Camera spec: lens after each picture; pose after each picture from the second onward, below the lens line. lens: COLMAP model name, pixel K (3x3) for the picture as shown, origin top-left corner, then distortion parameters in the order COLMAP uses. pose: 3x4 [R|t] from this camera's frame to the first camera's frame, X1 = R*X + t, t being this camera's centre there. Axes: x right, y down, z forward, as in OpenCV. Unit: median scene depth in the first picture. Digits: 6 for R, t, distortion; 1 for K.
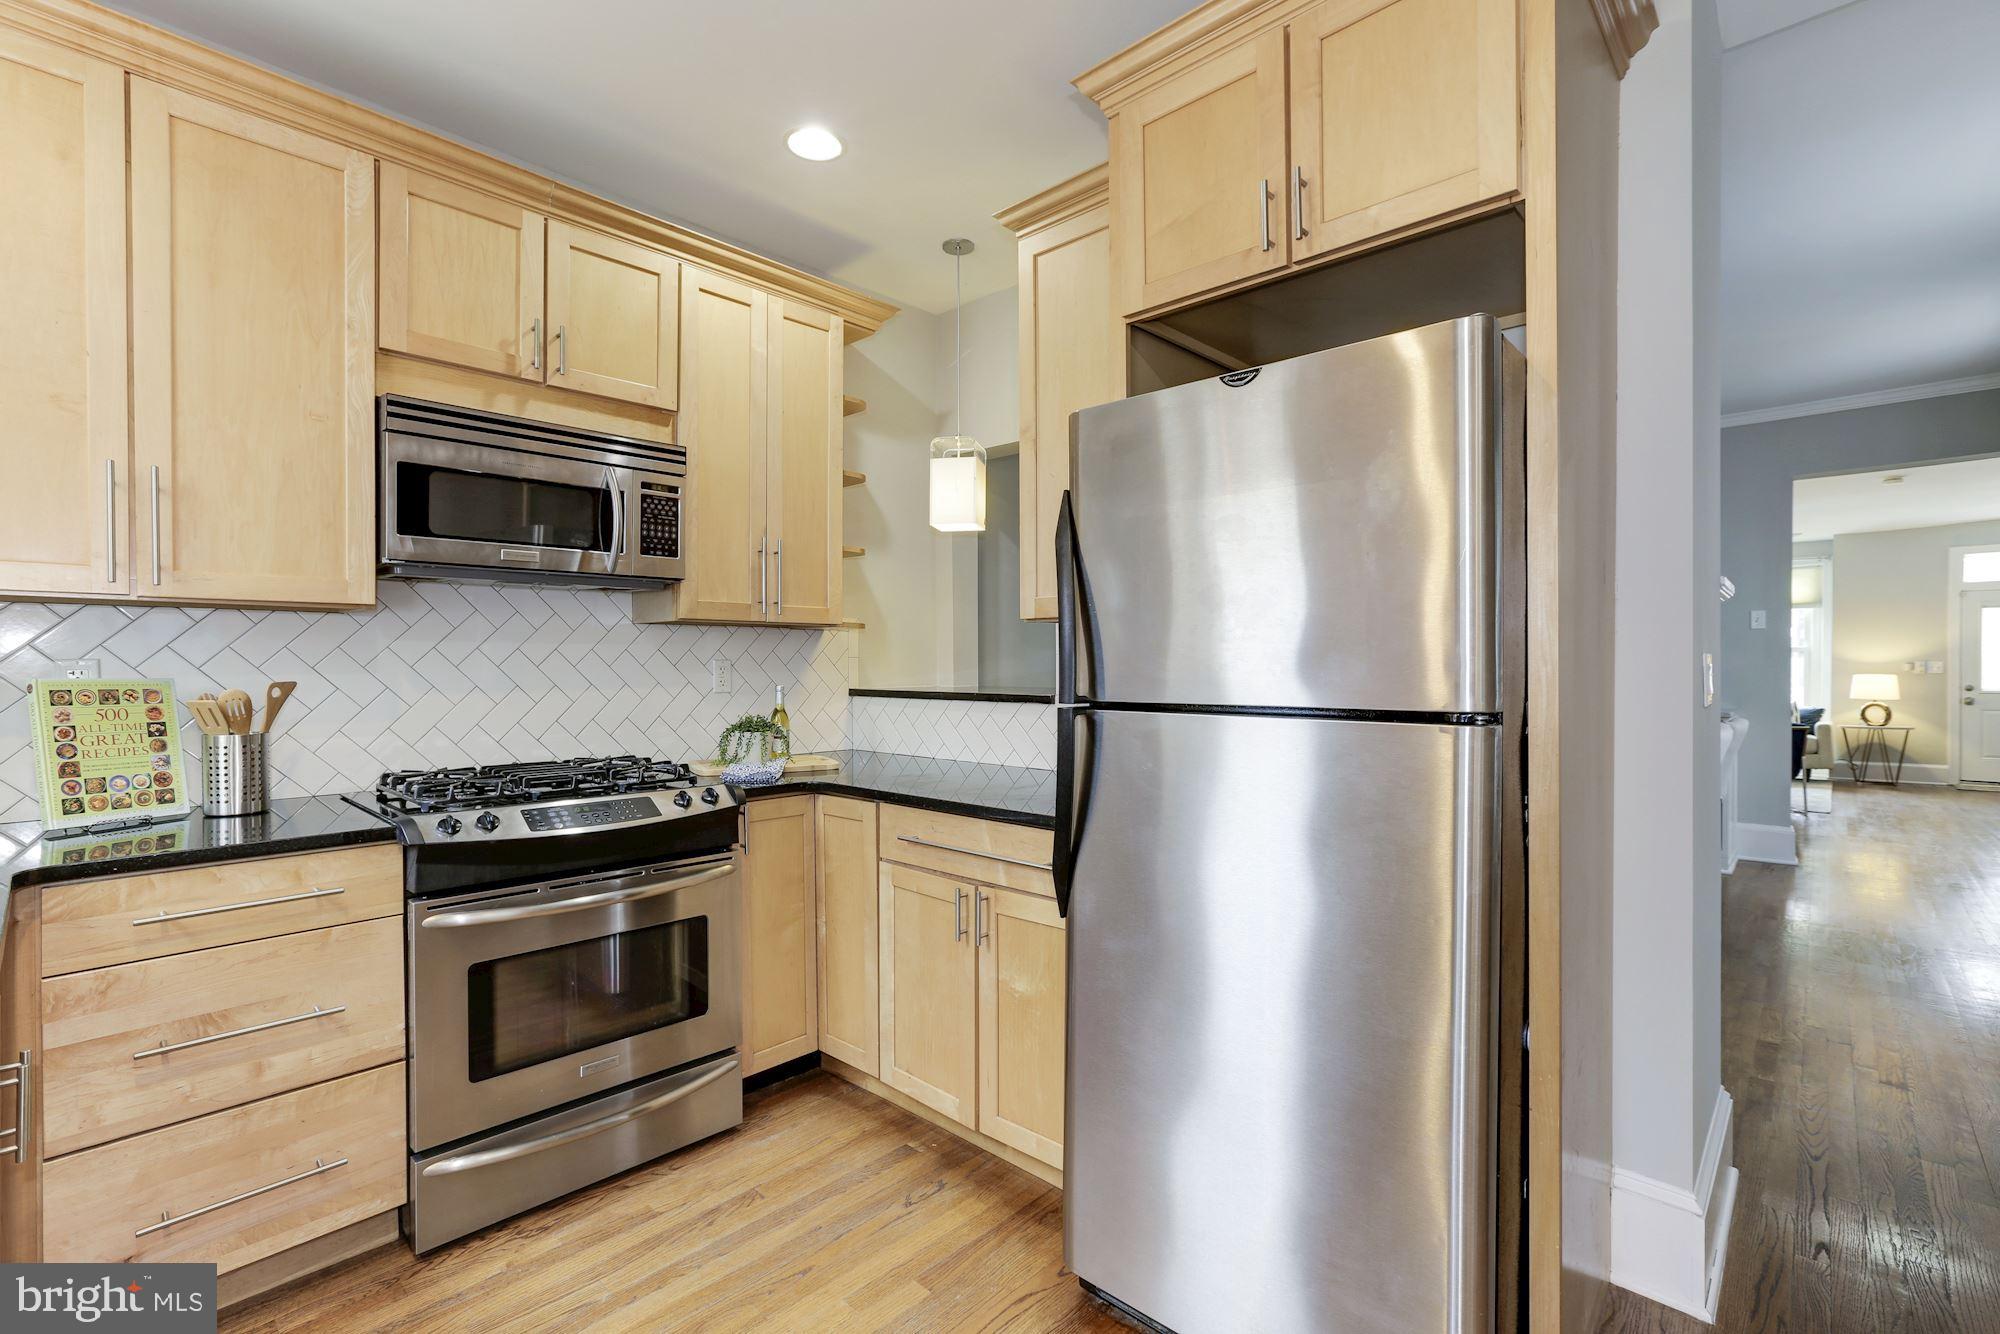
lens RADIAL K [[920.6, 0, 1014.0], [0, 920.6, 663.9], [0, 0, 1]] dist [-0.032901, 0.016127]
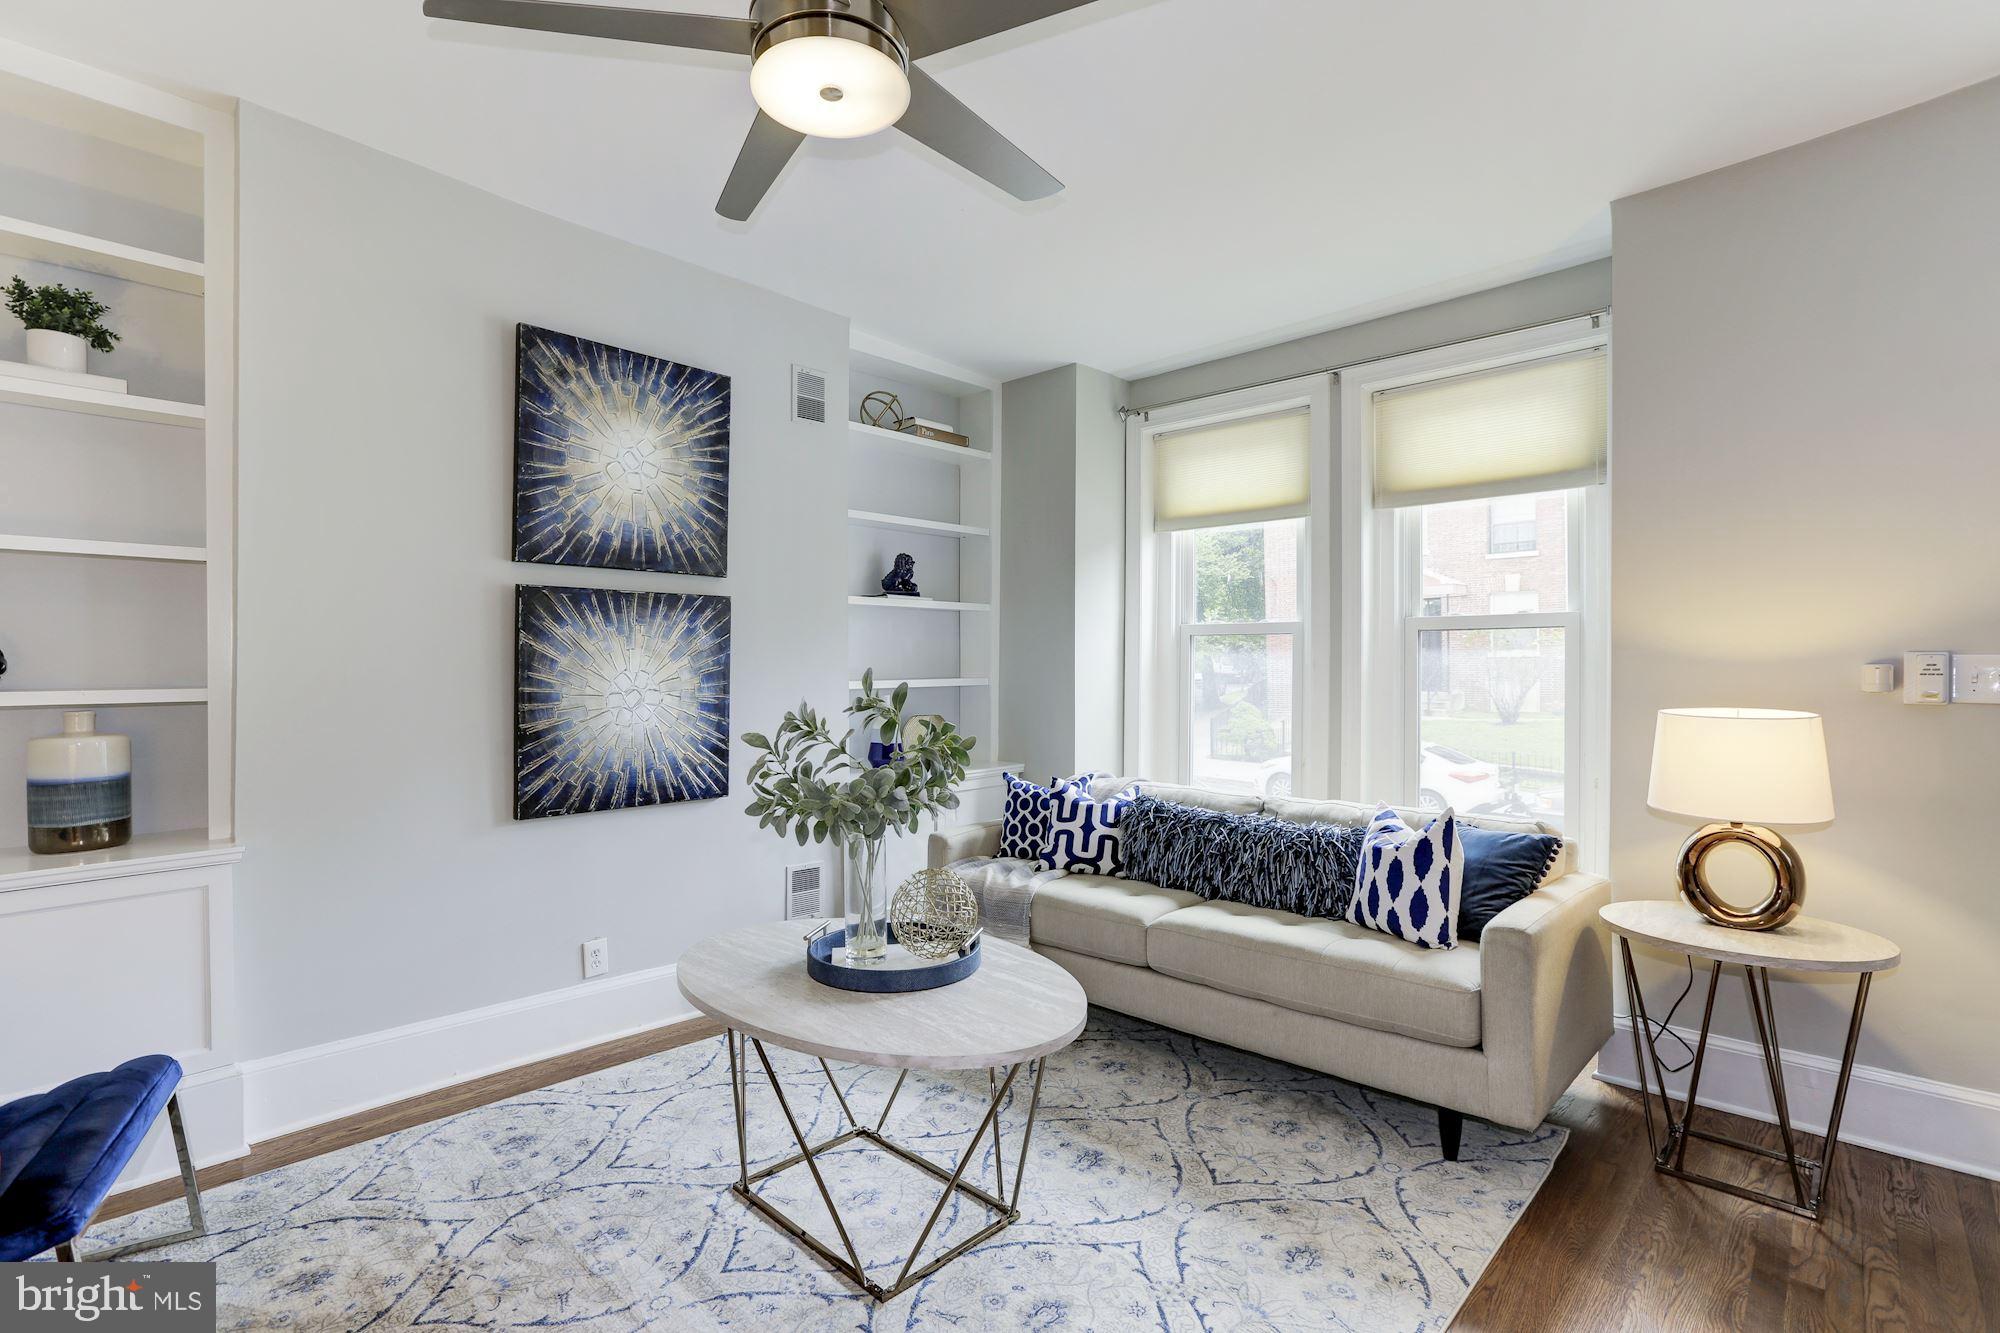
lens RADIAL K [[920.6, 0, 1000.3], [0, 920.6, 666.1], [0, 0, 1]] dist [-0.032901, 0.016127]
pose [[0.999899, 0.000737, -0.014193, 0.760786], [-0.000750, 0.999999, -0.000907, 0.001013], [0.014193, 0.000918, 0.999899, 0.758298]]
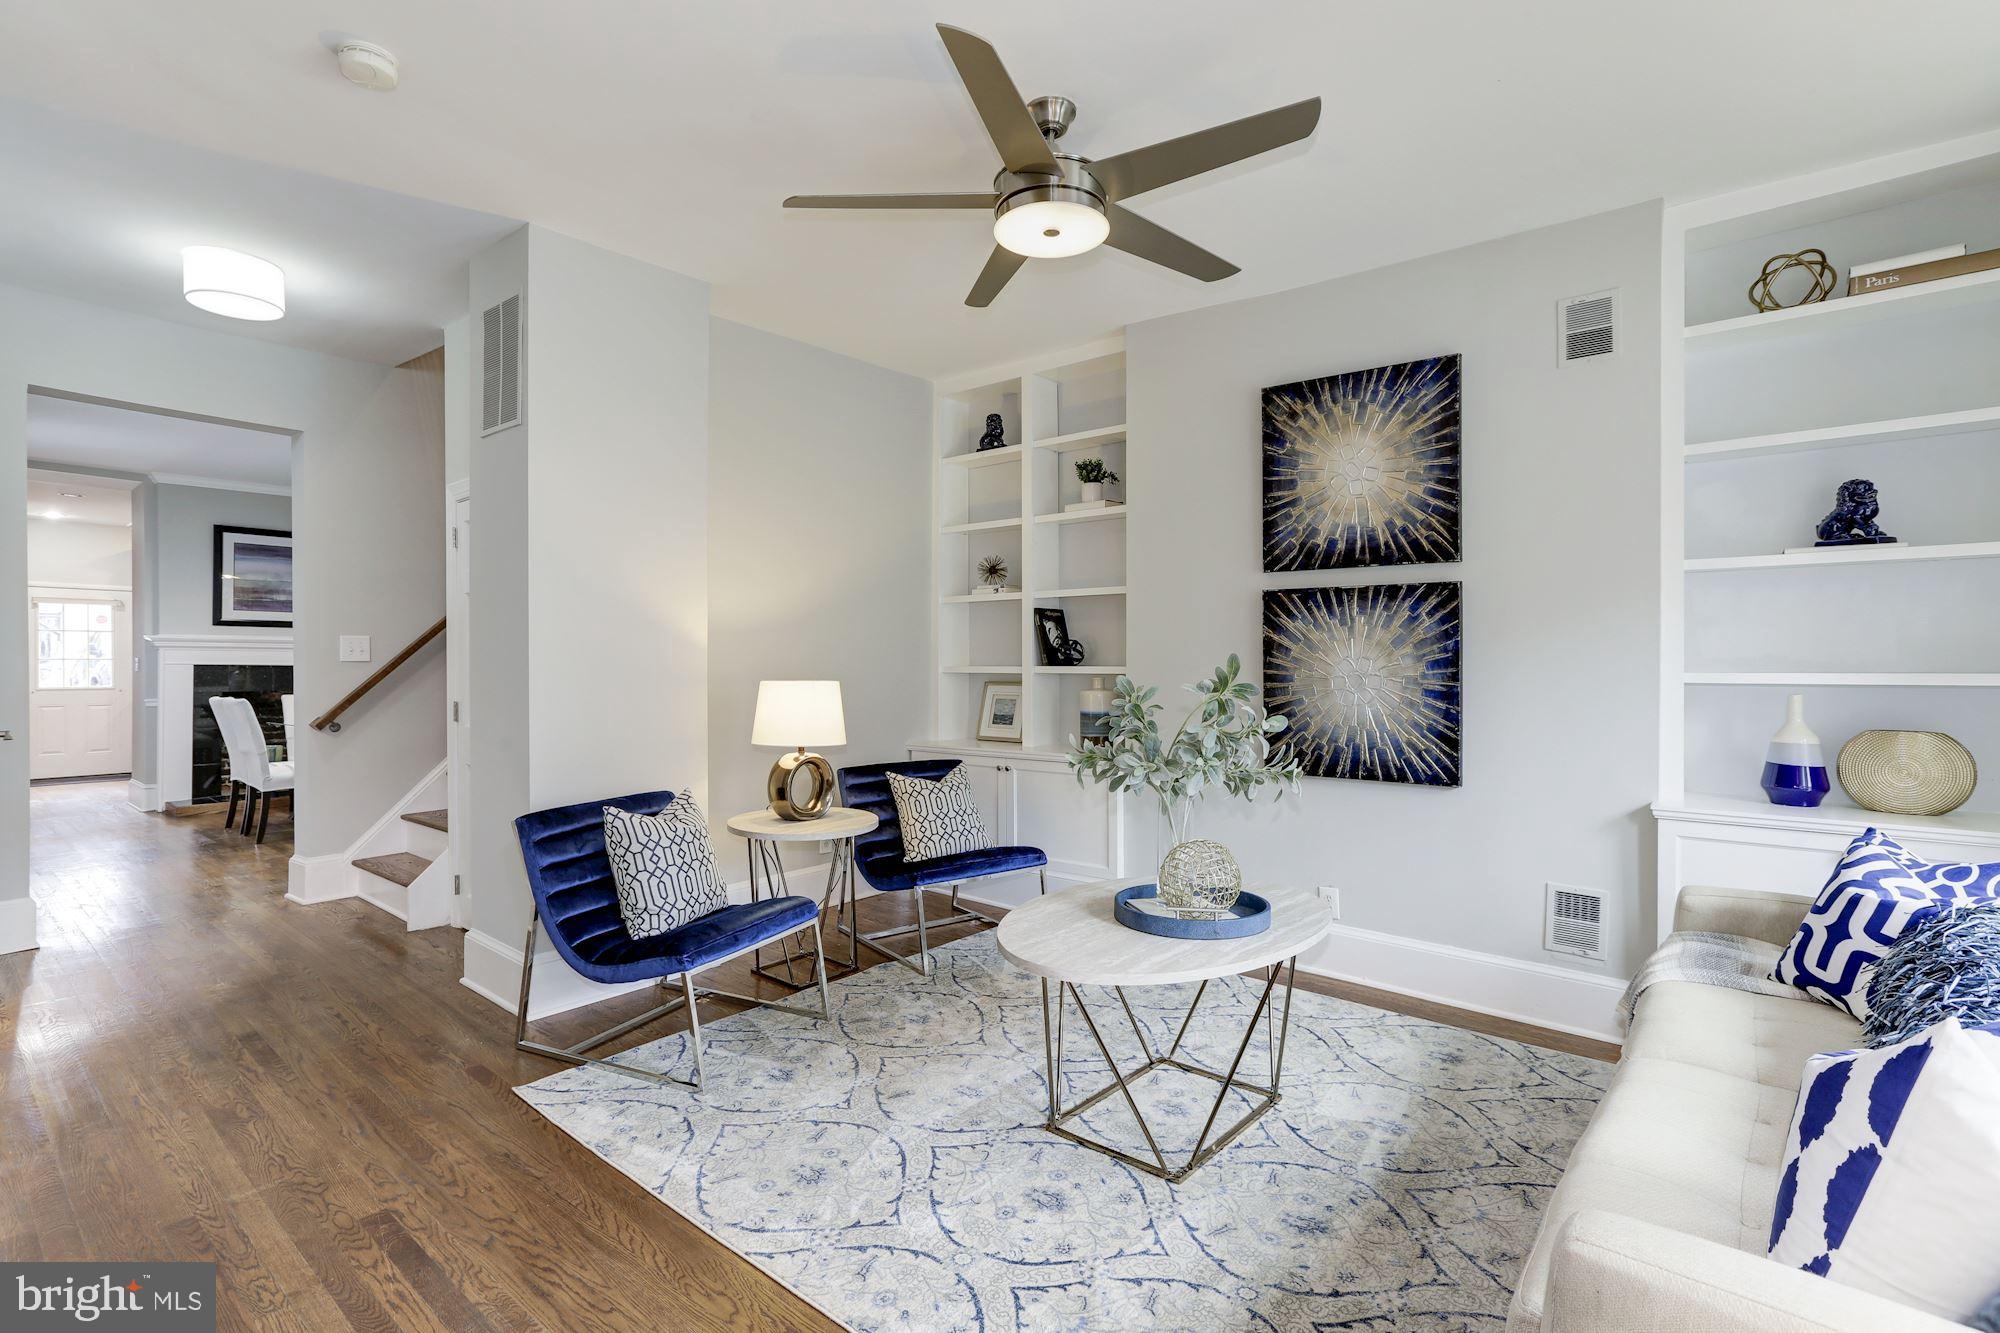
lens RADIAL K [[920.6, 0, 982.4], [0, 920.6, 665.7], [0, 0, 1]] dist [-0.032901, 0.016127]
pose [[0.051036, 0.010560, -0.998641, 0.981954], [-0.002065, 0.999943, 0.010469, 0.002283], [0.998695, 0.001528, 0.051055, 0.915094]]
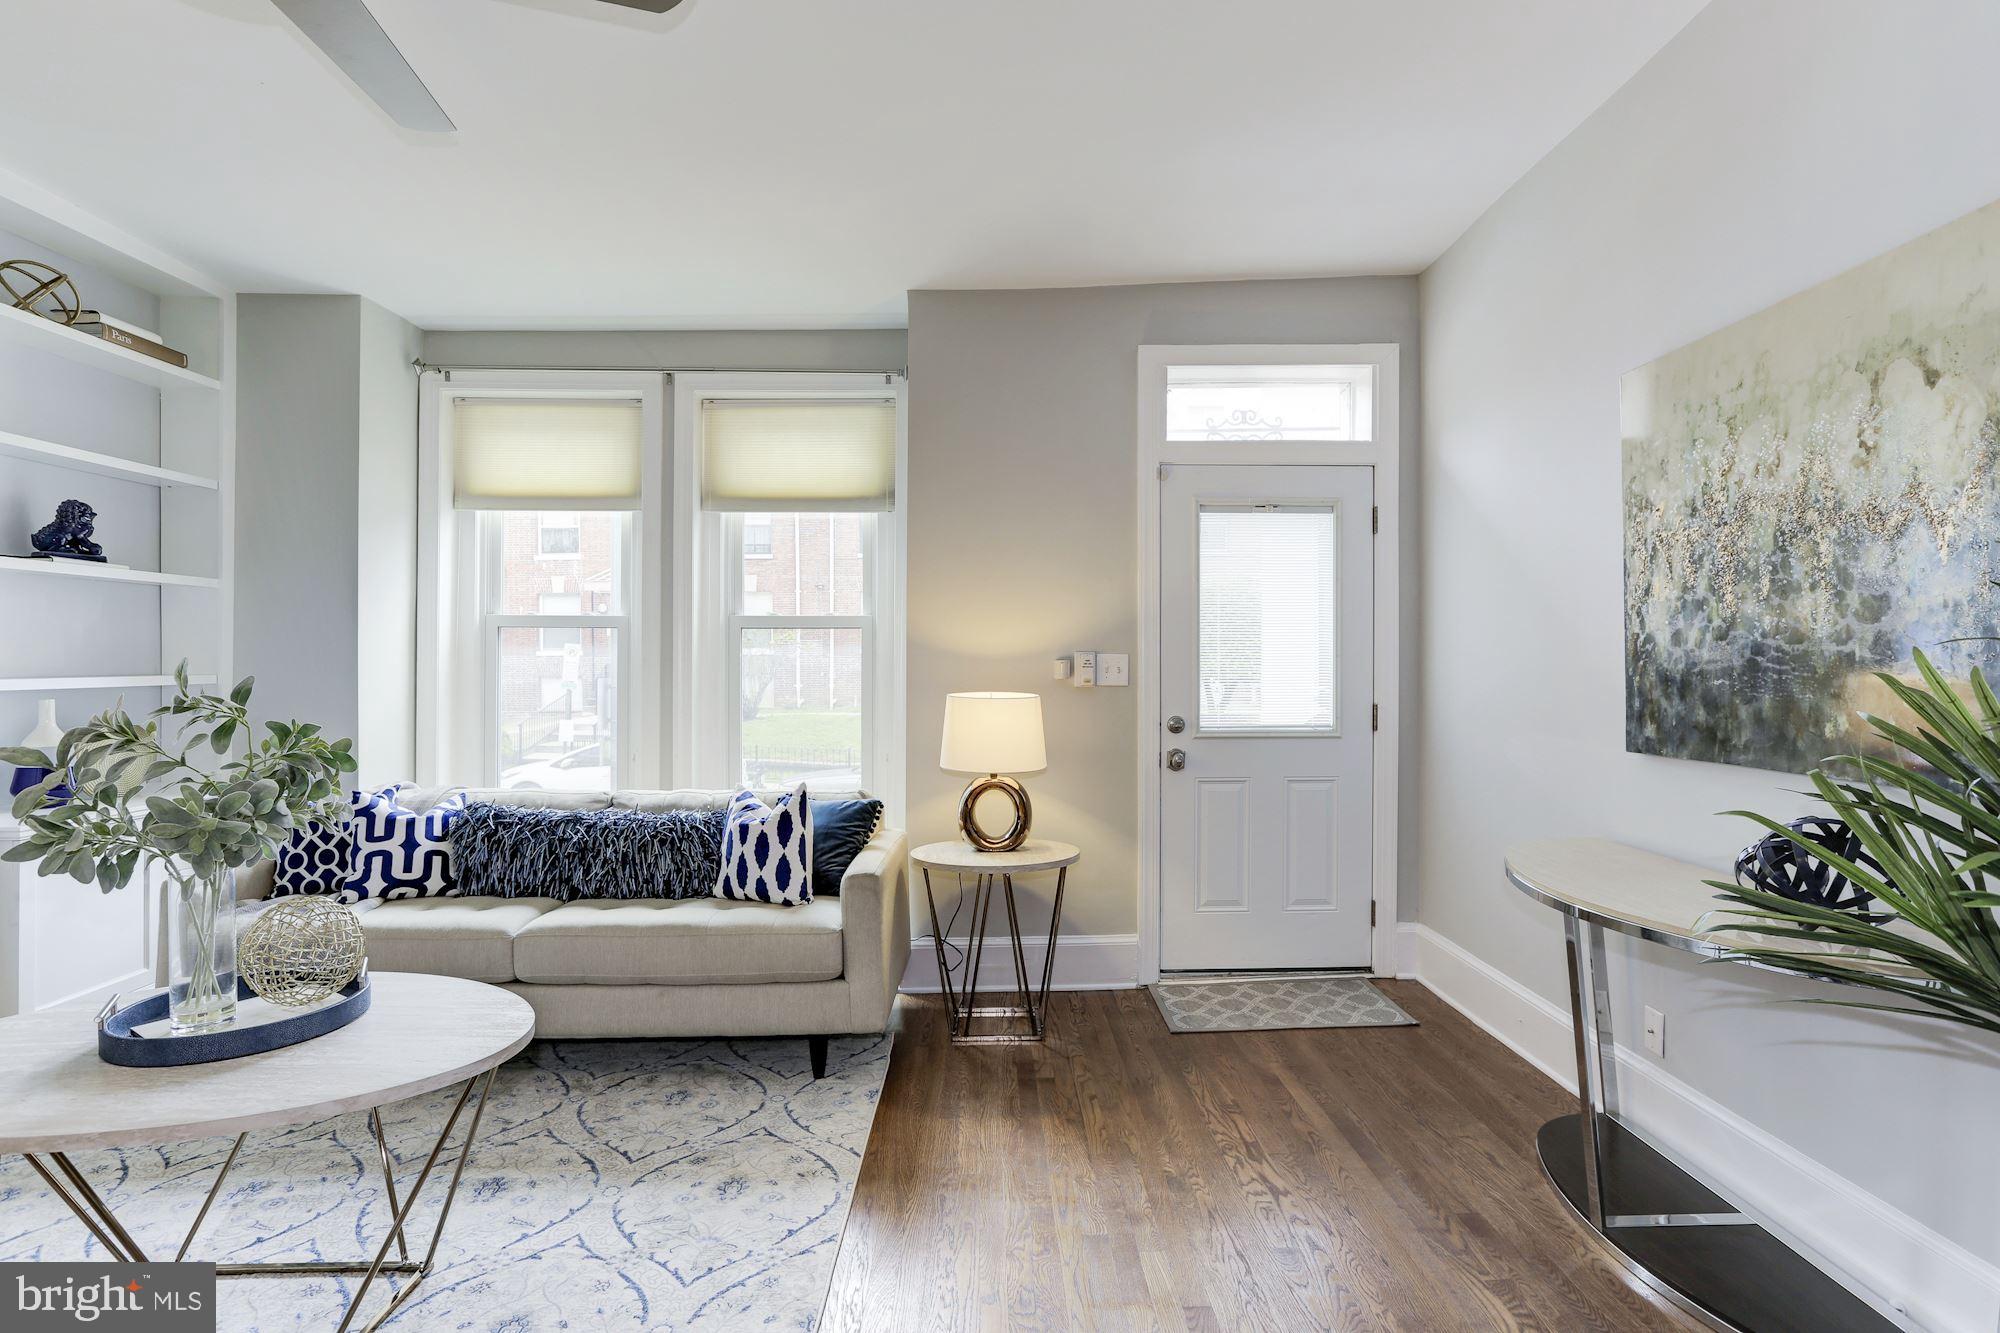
lens RADIAL K [[990.6, 0, 994.3], [0, 990.6, 667.3], [0, 0, 1]] dist [-0.011704, 0.007091]
pose [[0.728582, 0.000956, 0.684958, 0.705140], [-0.002284, 0.999997, 0.001035, 0.002606], [-0.684955, -0.002319, 0.728582, 0.738610]]
